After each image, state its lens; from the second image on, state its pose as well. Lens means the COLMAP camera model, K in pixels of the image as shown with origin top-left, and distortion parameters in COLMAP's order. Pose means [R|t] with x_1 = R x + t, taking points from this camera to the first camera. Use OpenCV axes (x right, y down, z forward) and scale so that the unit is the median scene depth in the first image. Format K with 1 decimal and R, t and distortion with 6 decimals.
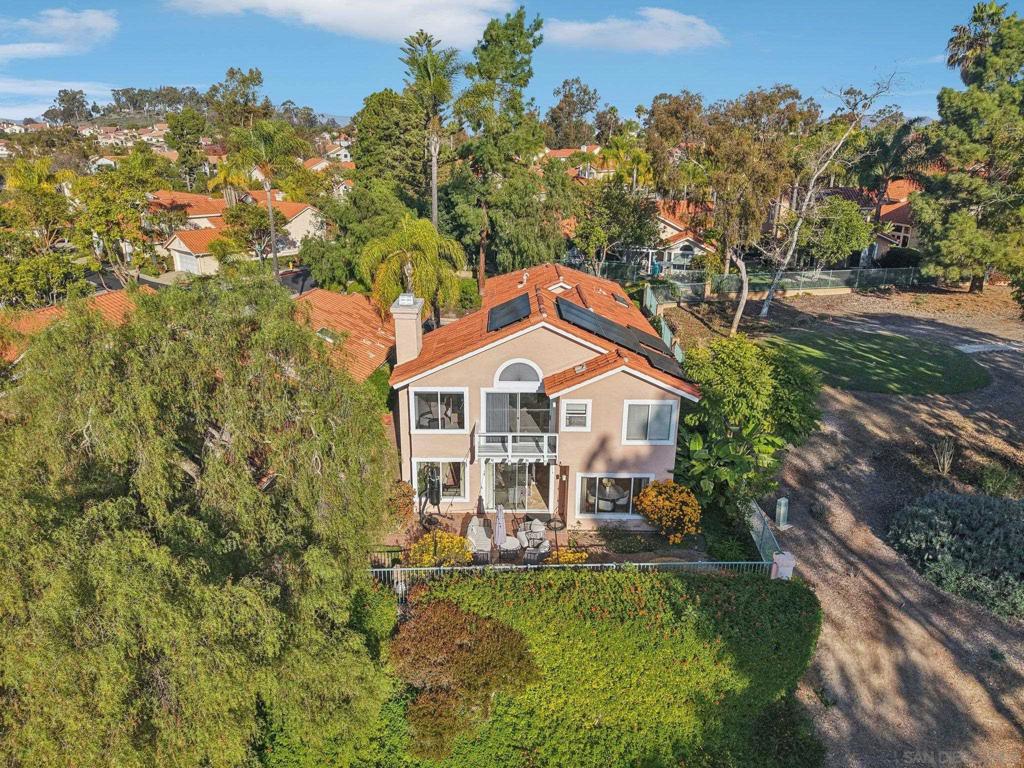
lens RADIAL K [[705.9, 0, 520.0], [0, 705.9, 354.0], [0, 0, 1]] dist [0.024462, -0.023247]
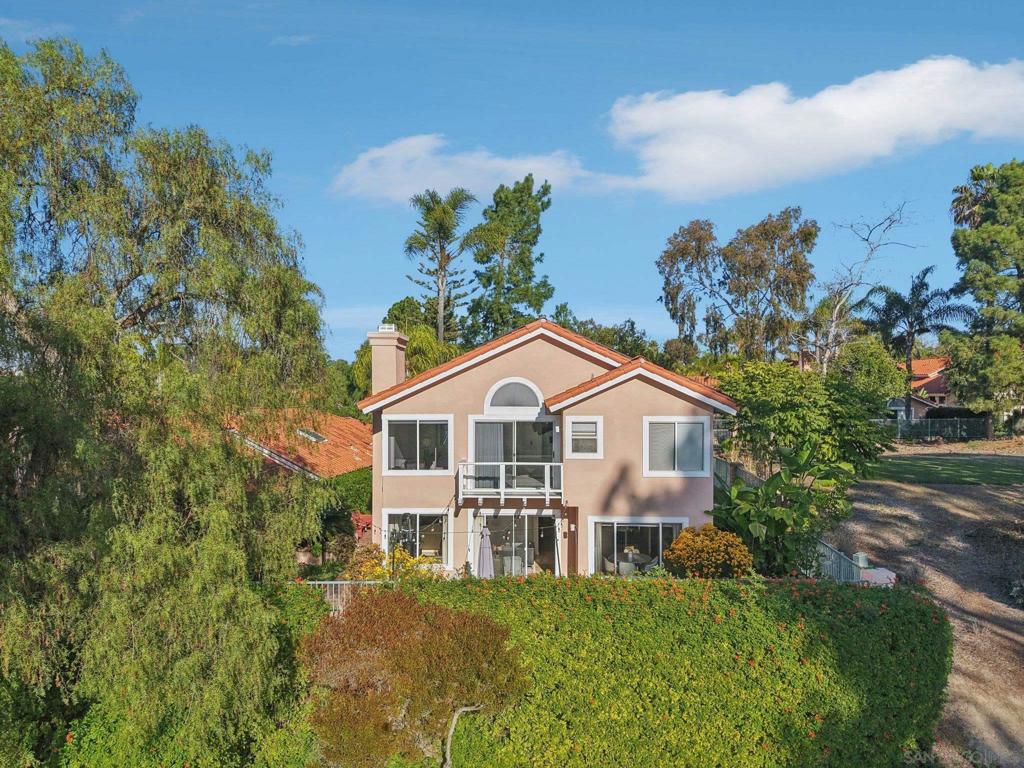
lens RADIAL K [[705.6, 0, 512.0], [0, 705.6, 384.0], [0, 0, 1]] dist [0.003718, -0.000184]
pose [[0.999100, -0.012845, -0.040428, 0.028987], [-0.000176, 0.951785, -0.306766, 0.263515], [0.042419, 0.306497, 0.950926, 0.203398]]
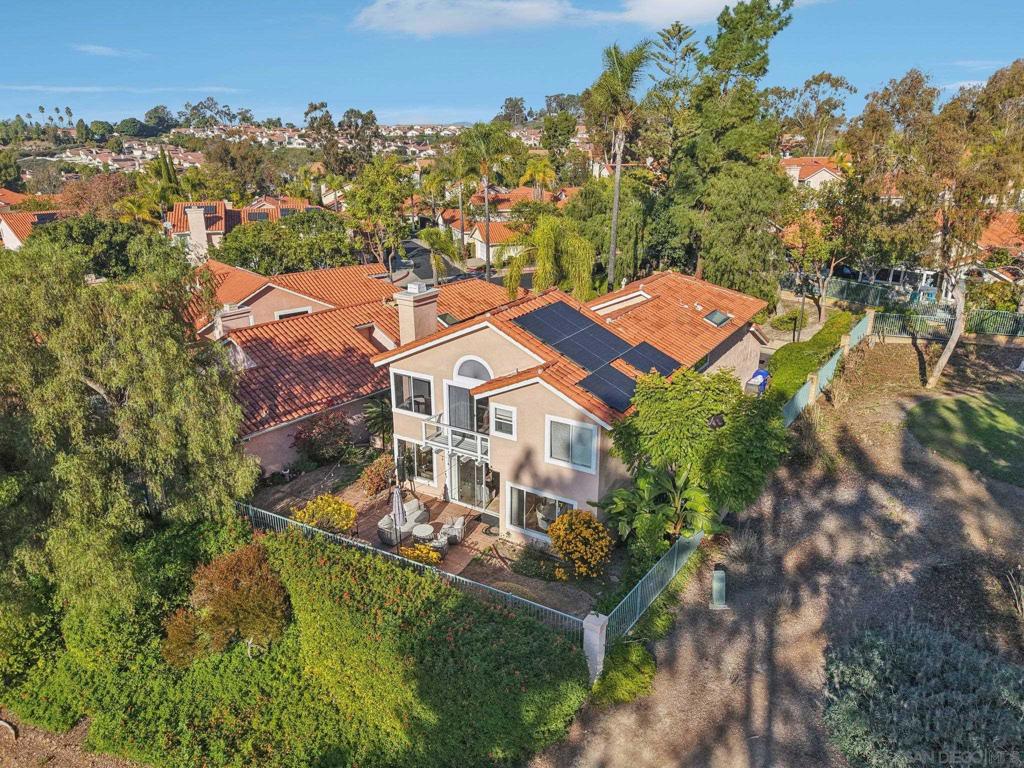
lens RADIAL K [[726.8, 0, 513.5], [0, 726.8, 356.8], [0, 0, 1]] dist [0.056639, -0.048331]
pose [[0.846006, 0.143350, -0.513542, 0.566584], [-0.145207, 0.988718, 0.036777, -0.037889], [0.513020, 0.043456, 0.857276, 0.137898]]
